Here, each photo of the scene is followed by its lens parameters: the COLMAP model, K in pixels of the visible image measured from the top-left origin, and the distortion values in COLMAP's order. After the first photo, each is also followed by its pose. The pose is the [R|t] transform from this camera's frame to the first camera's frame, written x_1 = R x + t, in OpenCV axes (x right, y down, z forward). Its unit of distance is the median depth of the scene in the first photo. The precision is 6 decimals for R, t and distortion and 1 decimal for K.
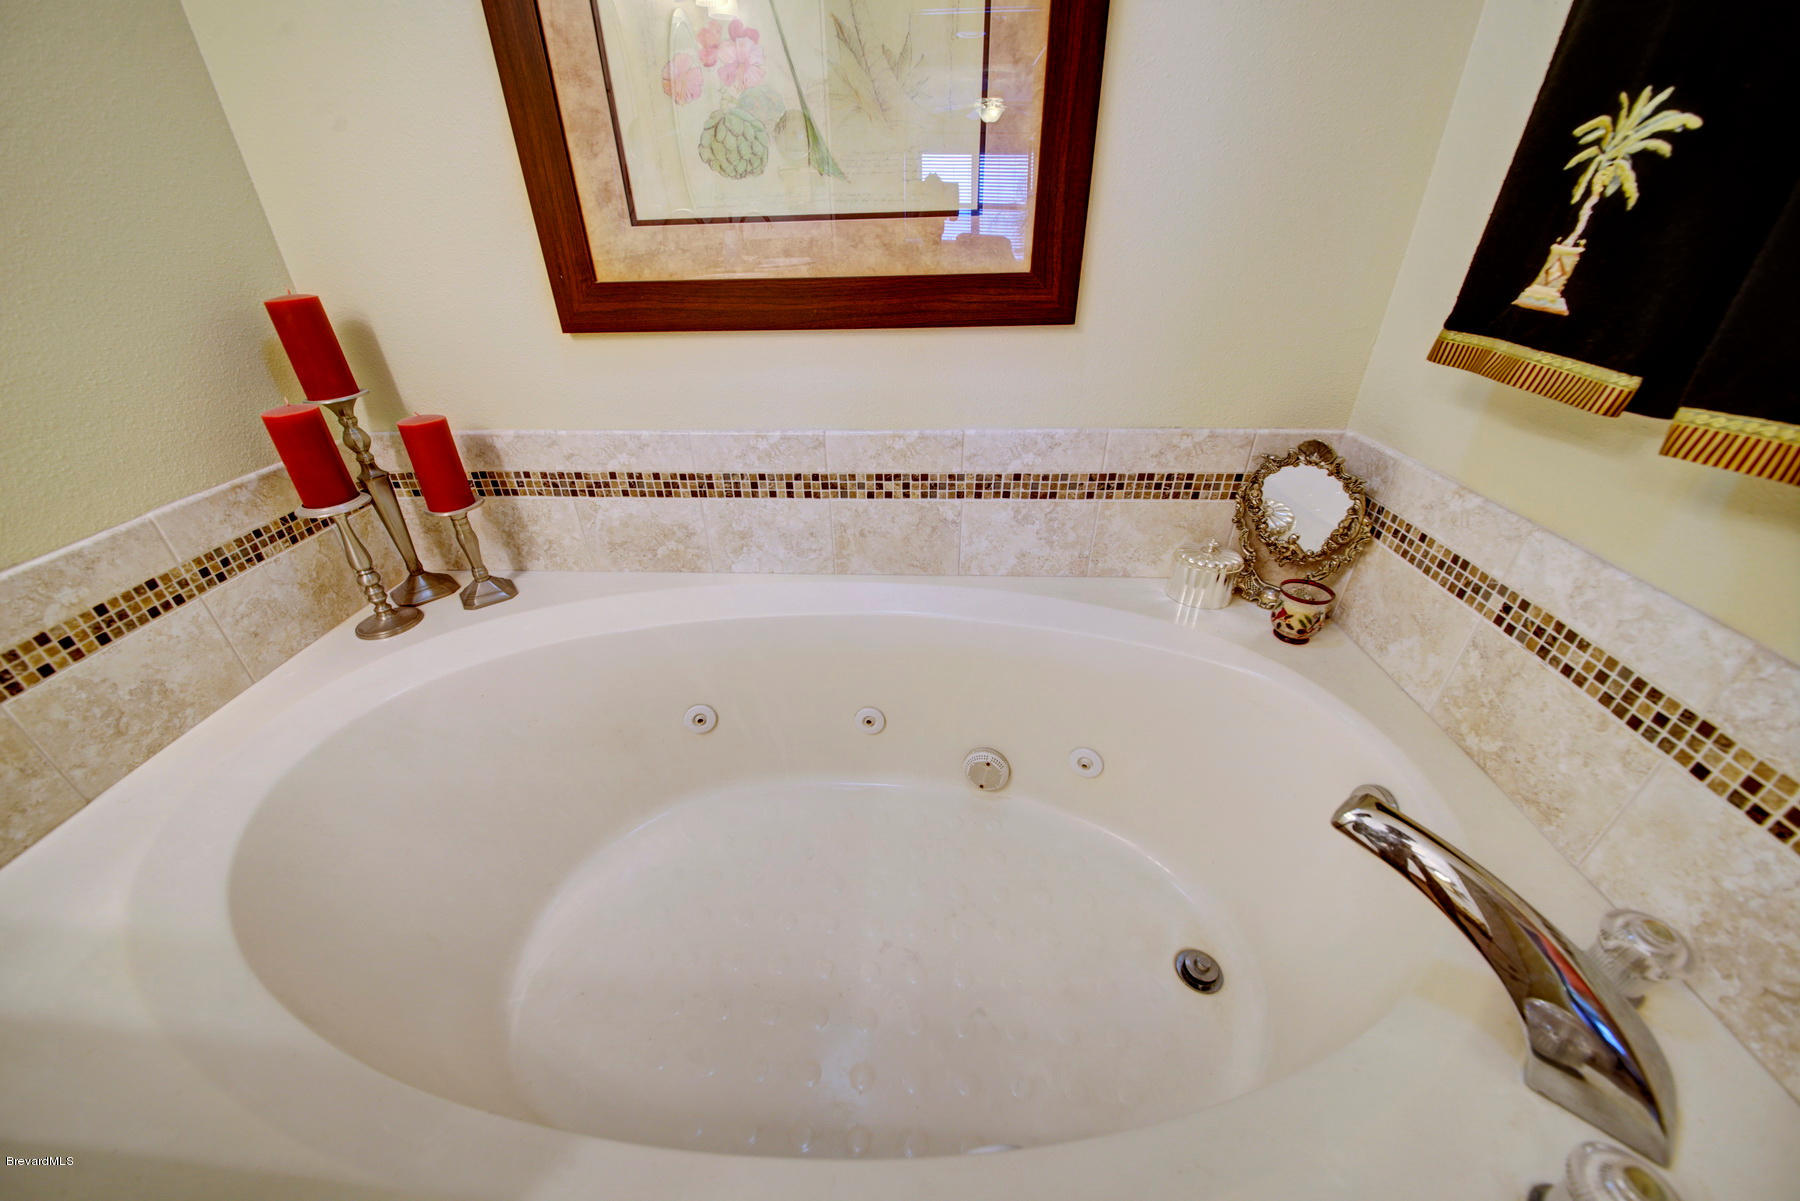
lens RADIAL K [[620.7, 0, 873.7], [0, 620.7, 603.5], [0, 0, 1]] dist [0.024561, -0.000053]
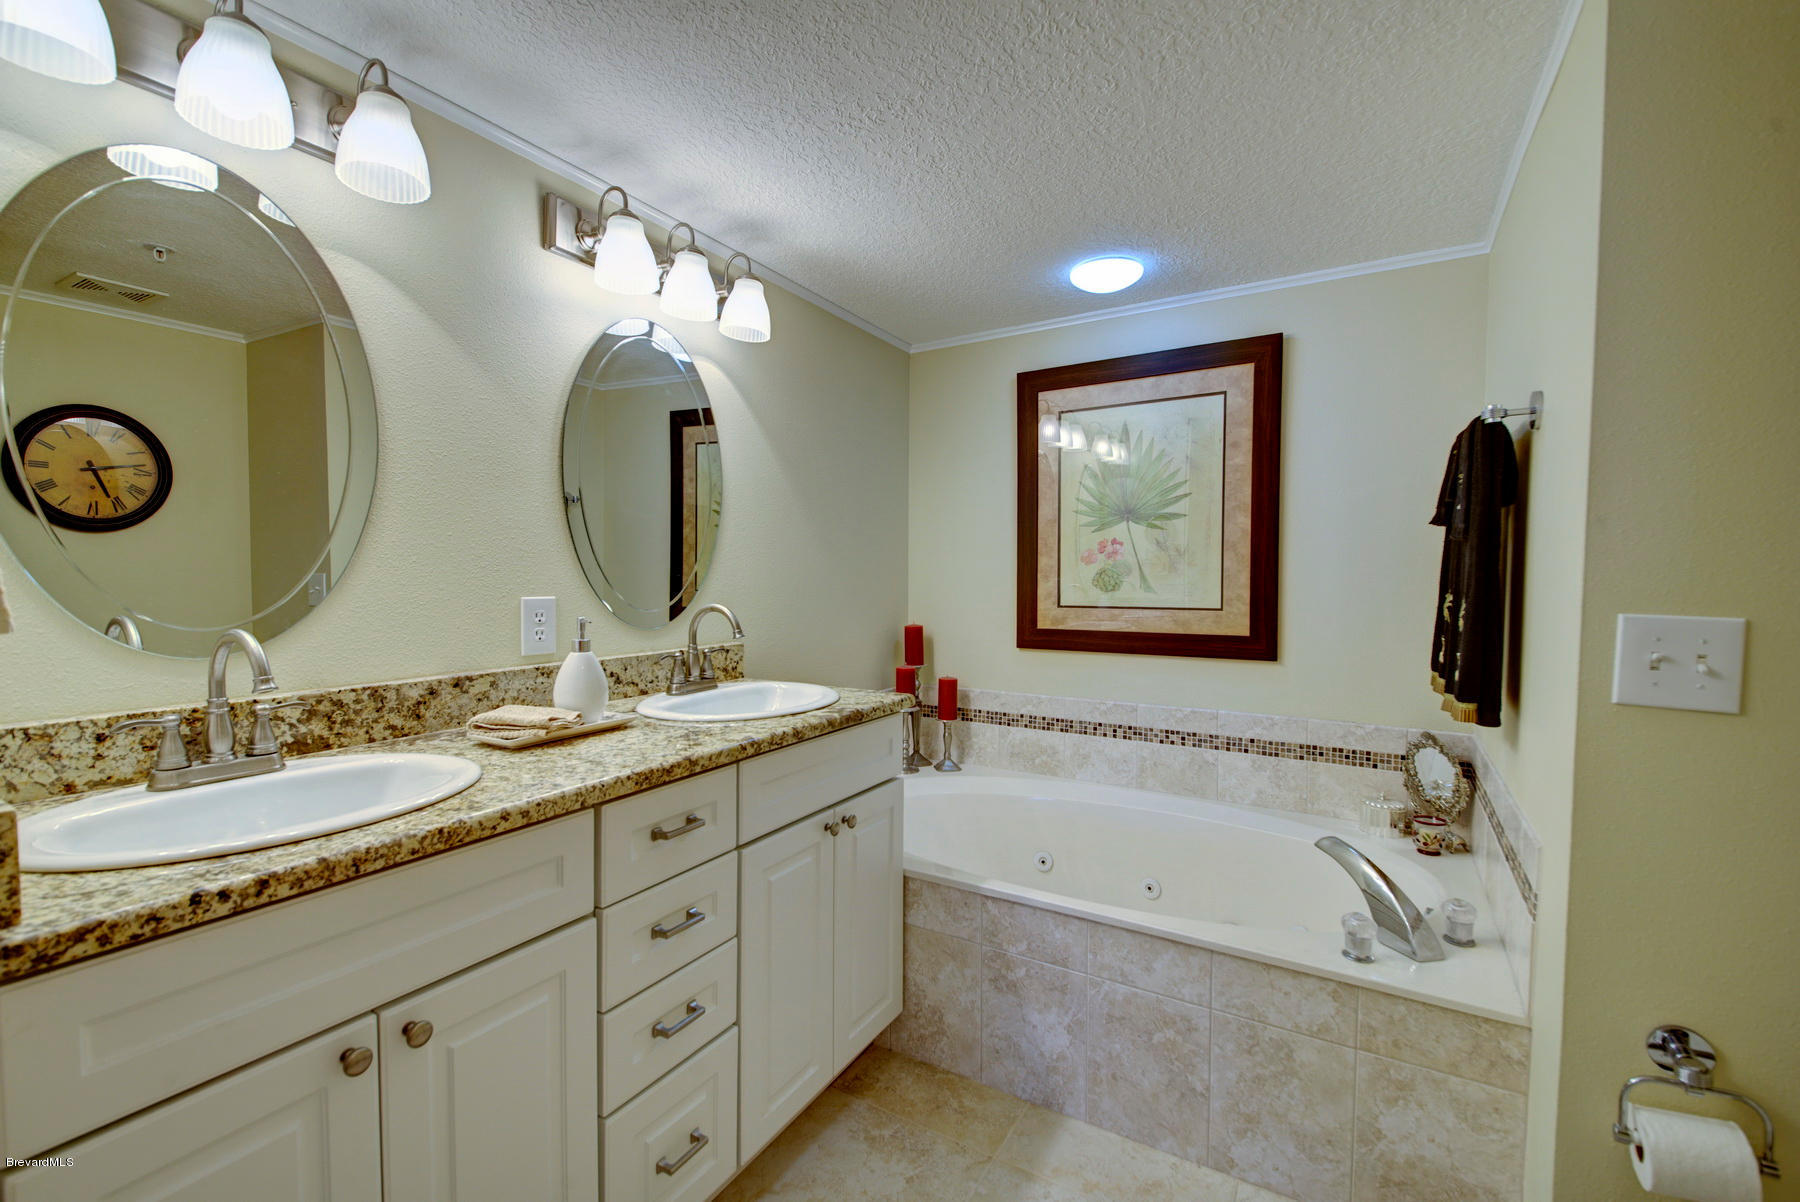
lens RADIAL K [[793.0, 0, 885.7], [0, 793.0, 603.2], [0, 0, 1]] dist [0.018204, 0.000002]
pose [[0.894637, 0.042459, -0.444771, 0.285524], [-0.247166, 0.876311, -0.413508, 0.616274], [0.372201, 0.479872, 0.794474, -1.289640]]
